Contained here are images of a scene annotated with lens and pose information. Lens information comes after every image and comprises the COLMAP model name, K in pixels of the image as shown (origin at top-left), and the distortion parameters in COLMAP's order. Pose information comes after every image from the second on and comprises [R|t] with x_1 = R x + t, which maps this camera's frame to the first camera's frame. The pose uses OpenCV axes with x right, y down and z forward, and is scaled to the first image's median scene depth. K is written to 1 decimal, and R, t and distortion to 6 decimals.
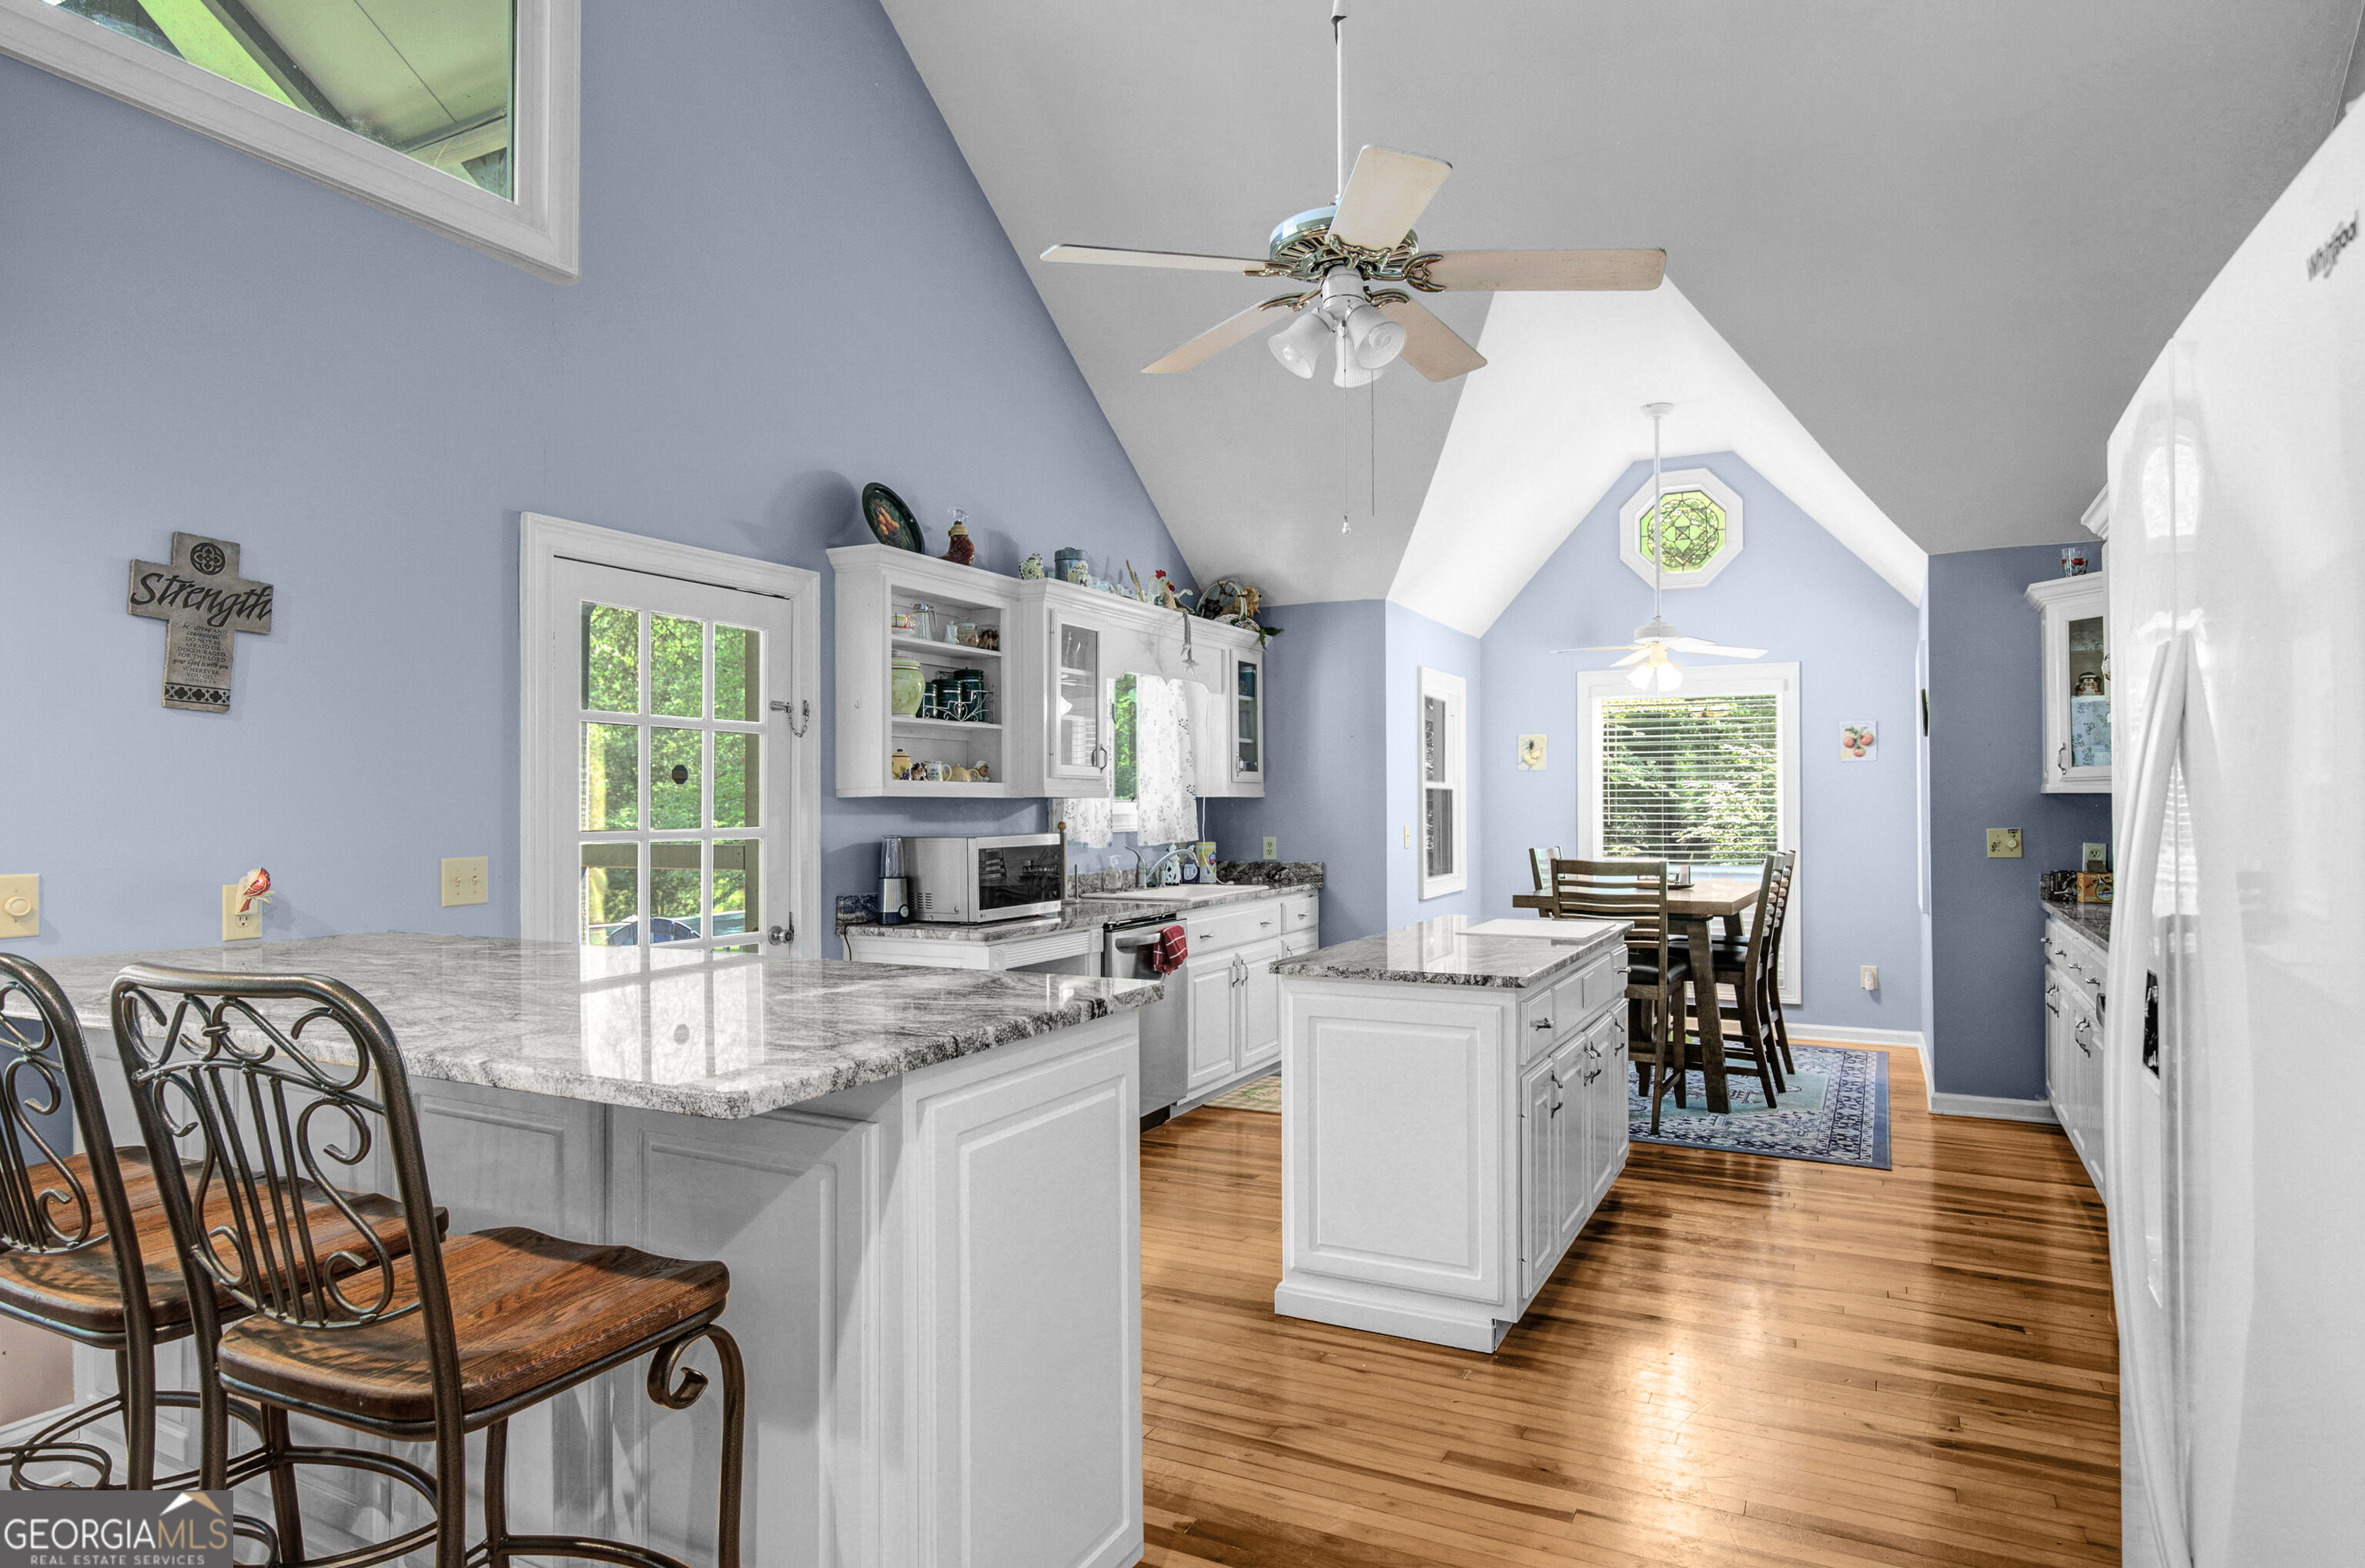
lens RADIAL K [[1353.0, 0, 1188.7], [0, 1353.0, 787.9], [0, 0, 1]] dist [0.003559, 0.000929]
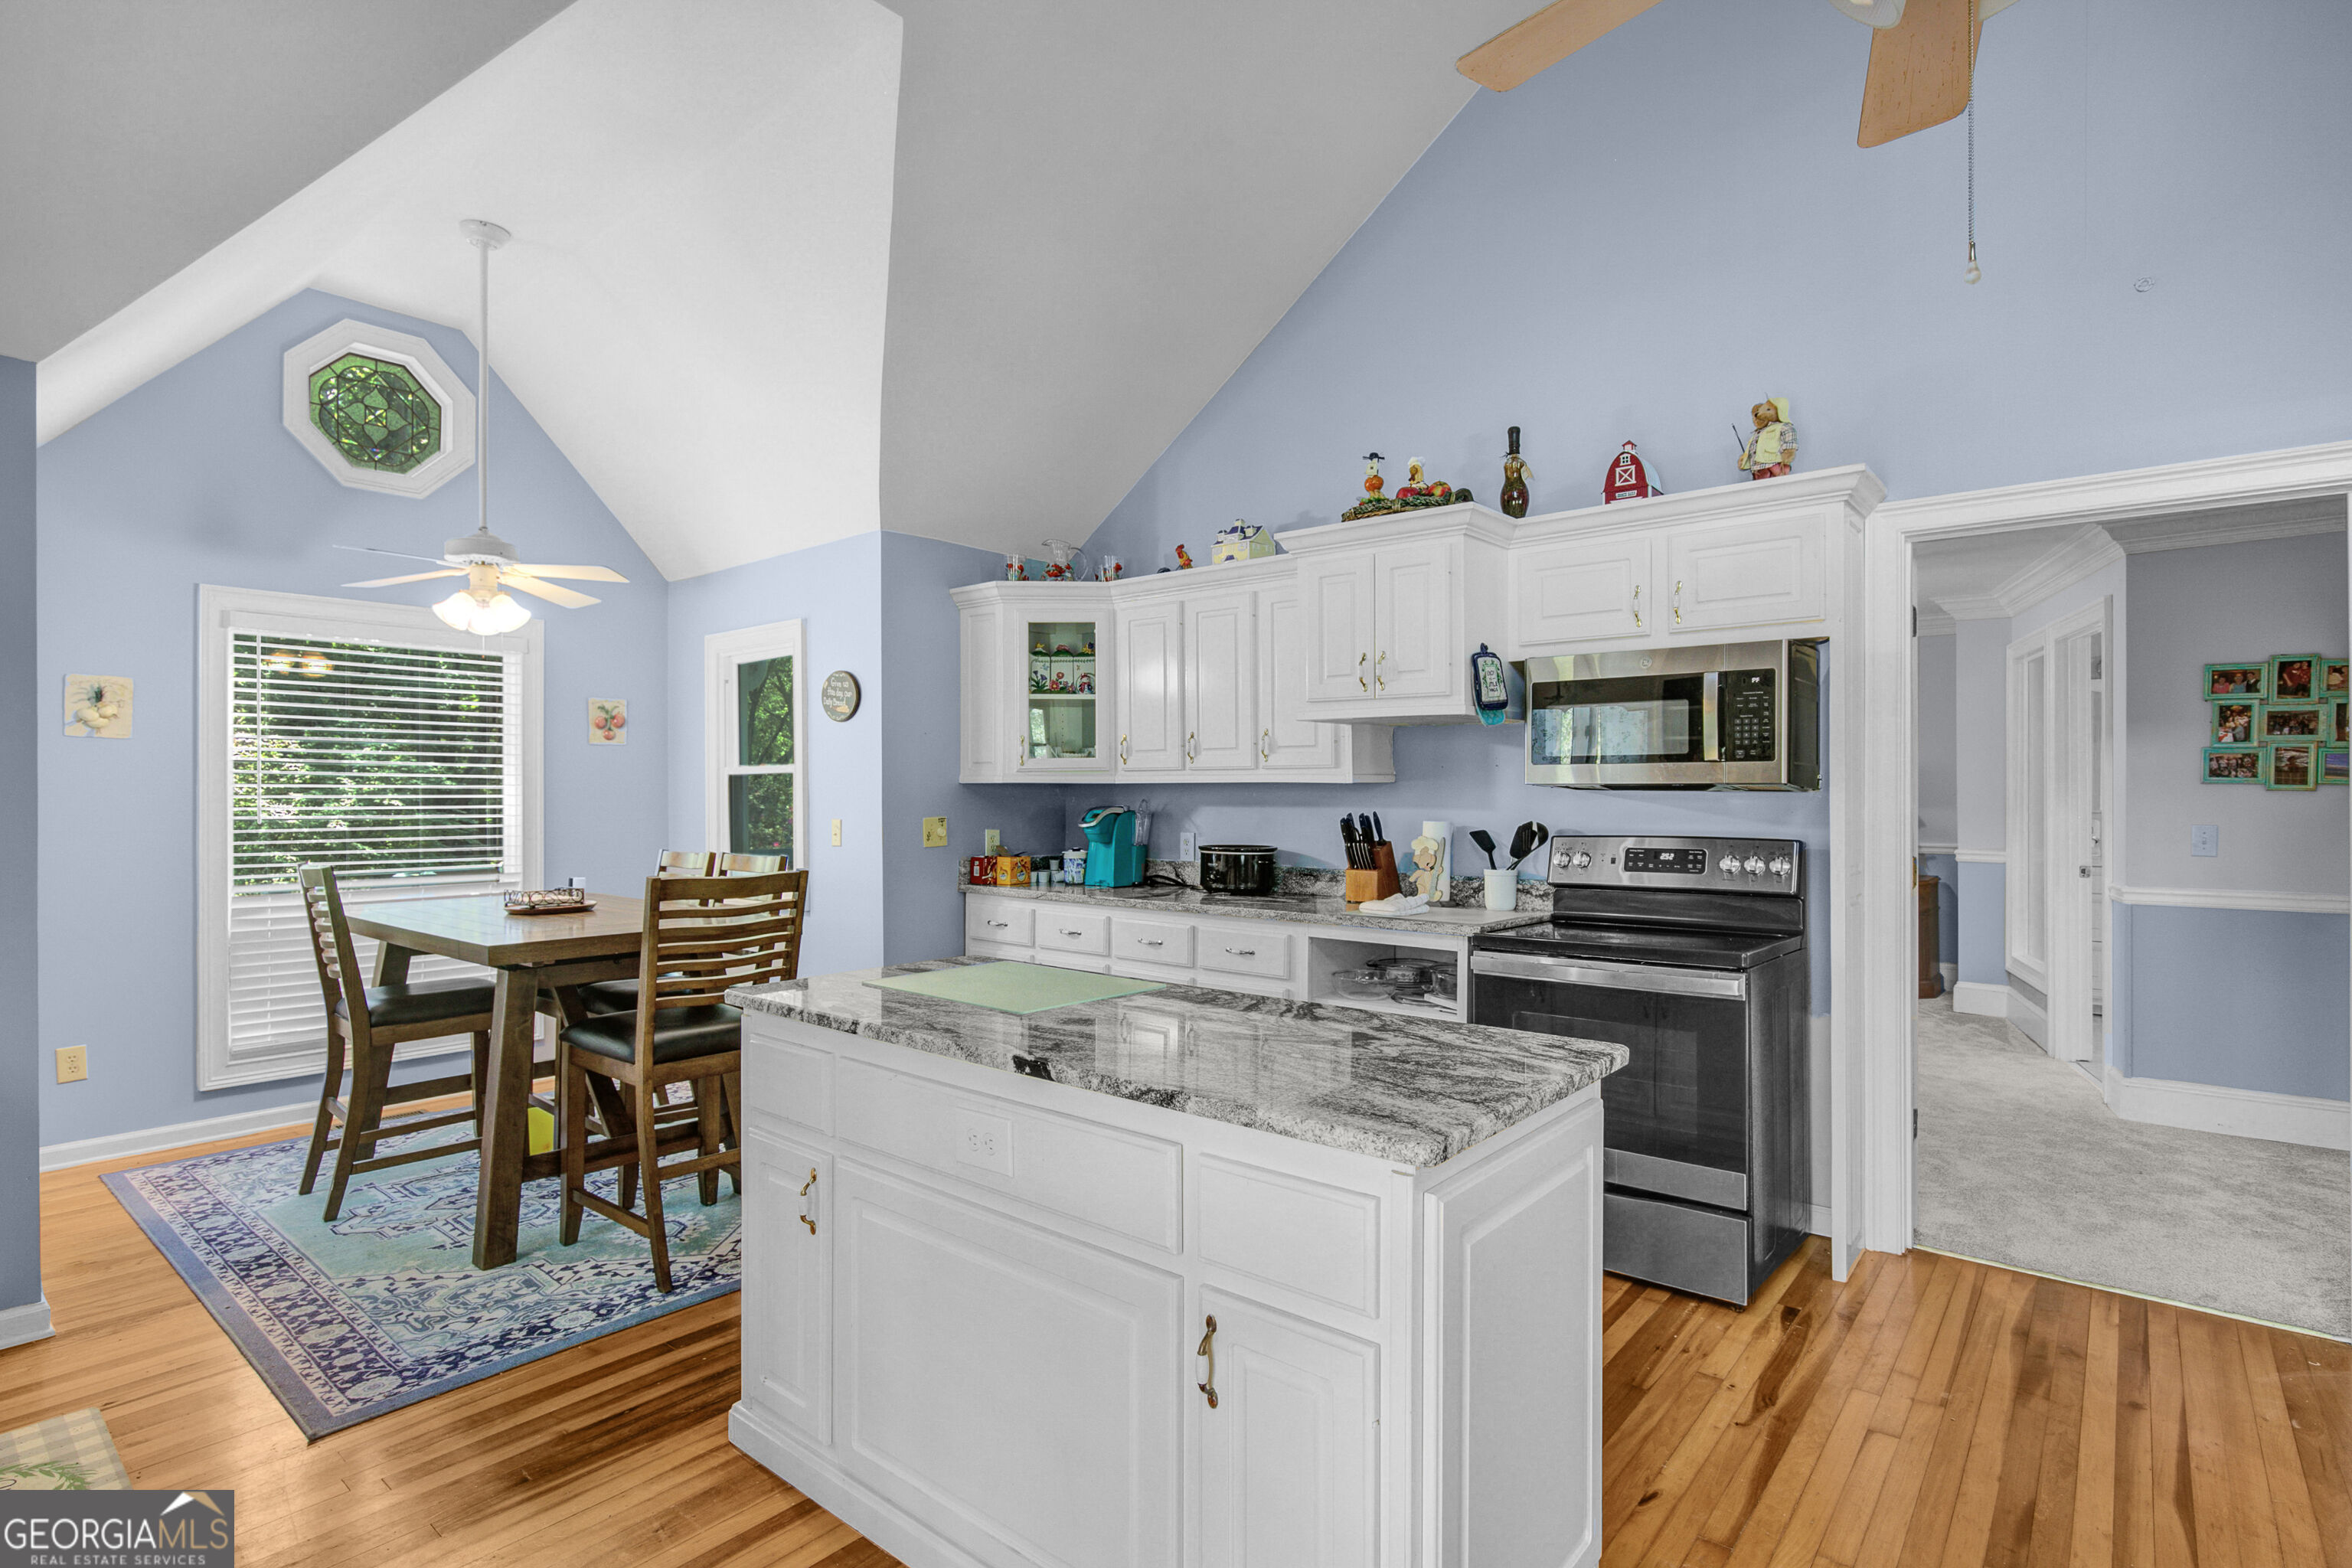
lens RADIAL K [[1159.5, 0, 1170.8], [0, 1159.5, 791.5], [0, 0, 1]] dist [0.004178, 0.000322]
pose [[0.215835, 0.002698, 0.976426, -0.178330], [-0.009839, 0.999951, -0.000589, 0.007946], [-0.976380, -0.009480, 0.215851, 0.551766]]
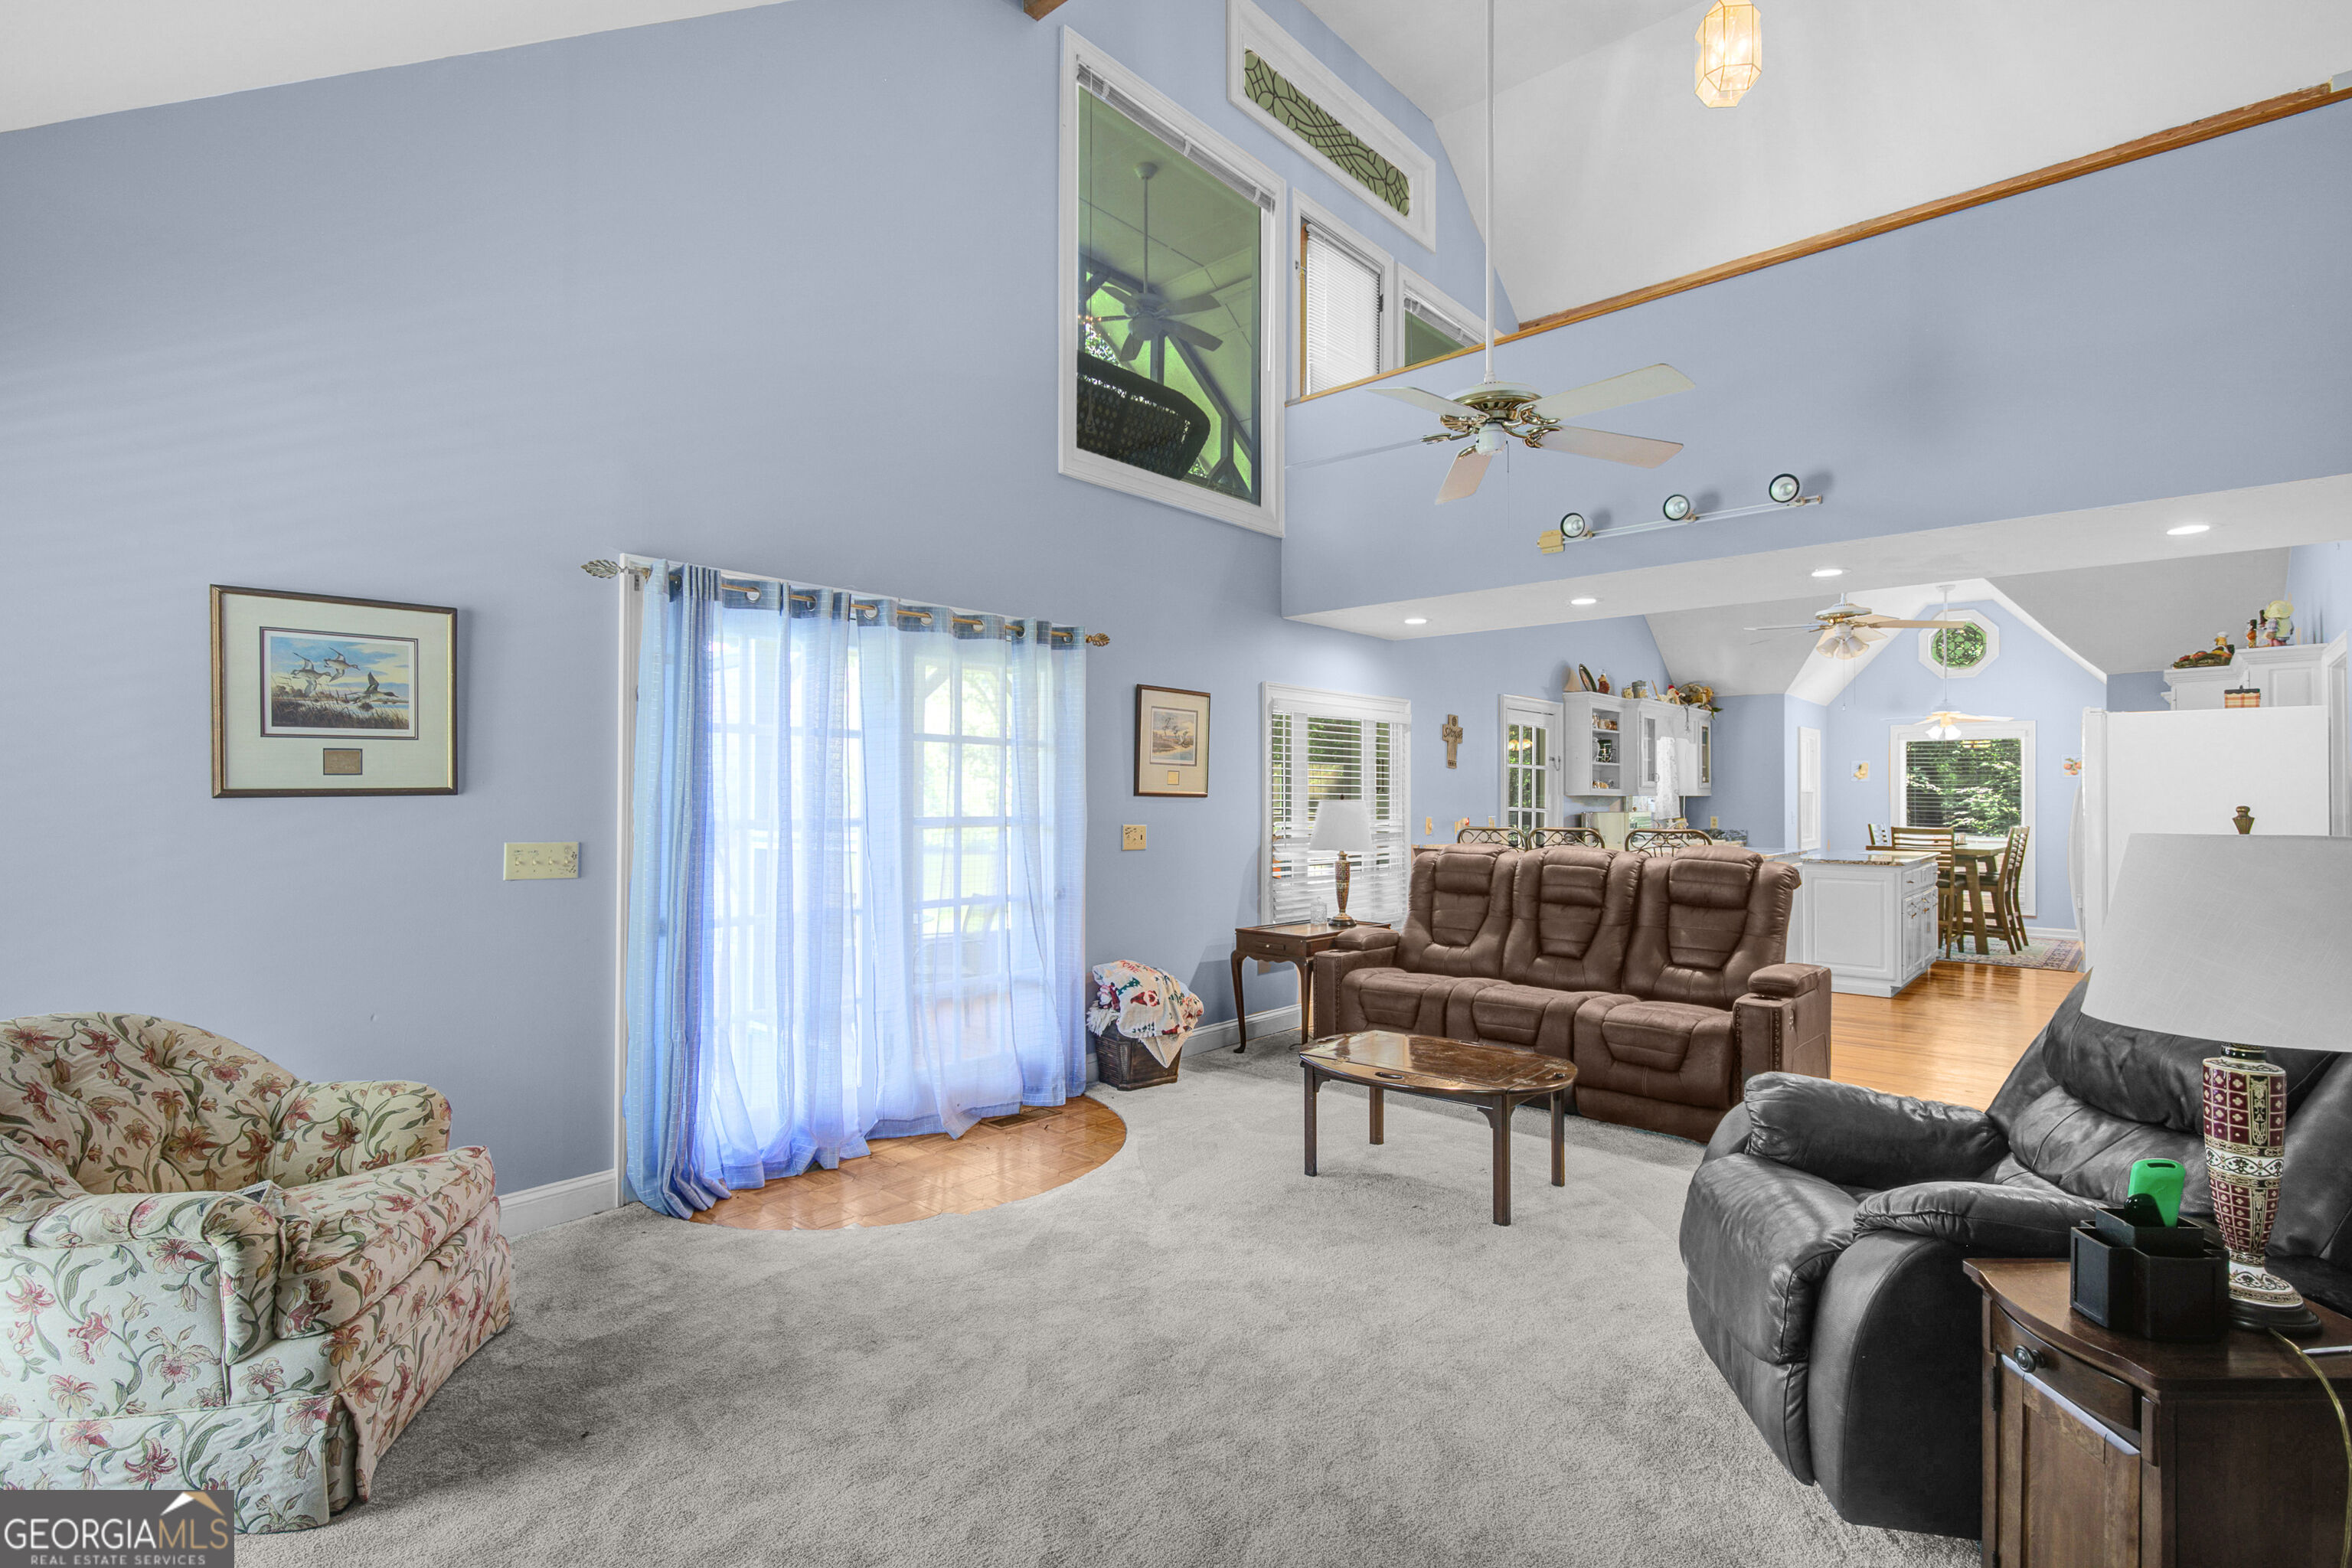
lens RADIAL K [[1104.4, 0, 1178.4], [0, 1104.4, 778.5], [0, 0, 1]] dist [-0.008820, 0.003247]
pose [[0.967854, 0.003810, -0.251482, -0.309028], [-0.005225, 0.999974, -0.004958, -0.006637], [0.251457, 0.006112, 0.967849, -0.768560]]
